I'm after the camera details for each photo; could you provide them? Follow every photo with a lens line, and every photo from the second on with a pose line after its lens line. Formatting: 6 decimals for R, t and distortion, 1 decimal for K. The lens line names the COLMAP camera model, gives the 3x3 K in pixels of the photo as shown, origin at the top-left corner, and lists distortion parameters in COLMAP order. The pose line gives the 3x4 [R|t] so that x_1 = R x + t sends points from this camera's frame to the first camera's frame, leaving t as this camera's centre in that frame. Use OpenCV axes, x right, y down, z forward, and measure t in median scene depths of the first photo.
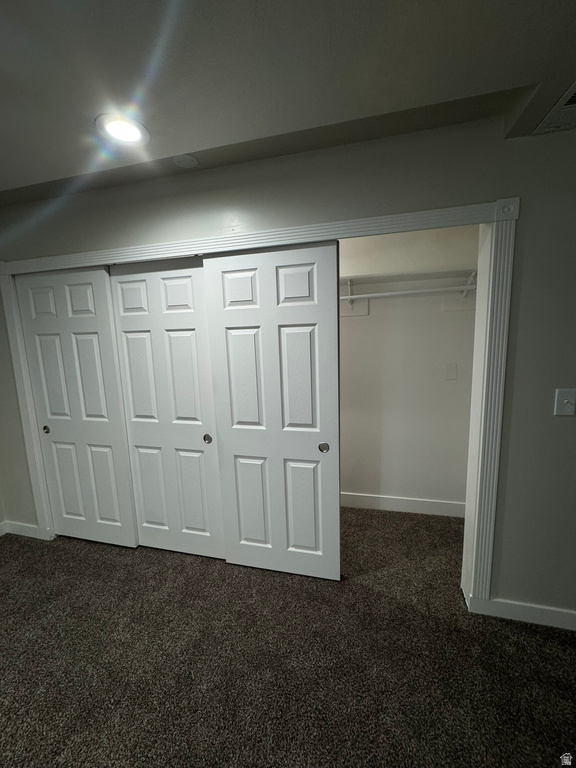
lens RADIAL K [[309.0, 0, 286.6], [0, 309.0, 381.8], [0, 0, 1]] dist [0.003591, 0.000043]
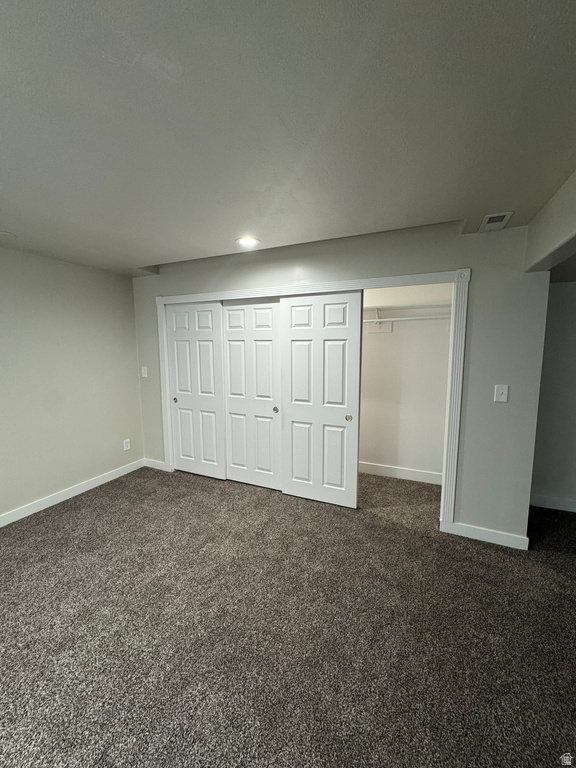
lens RADIAL K [[309.0, 0, 291.0], [0, 309.0, 382.5], [0, 0, 1]] dist [0.003591, 0.000043]
pose [[0.986520, 0.049474, -0.155981, 0.061149], [-0.053150, 0.998396, -0.019482, 0.073471], [0.154767, 0.027510, 0.987568, -0.556732]]
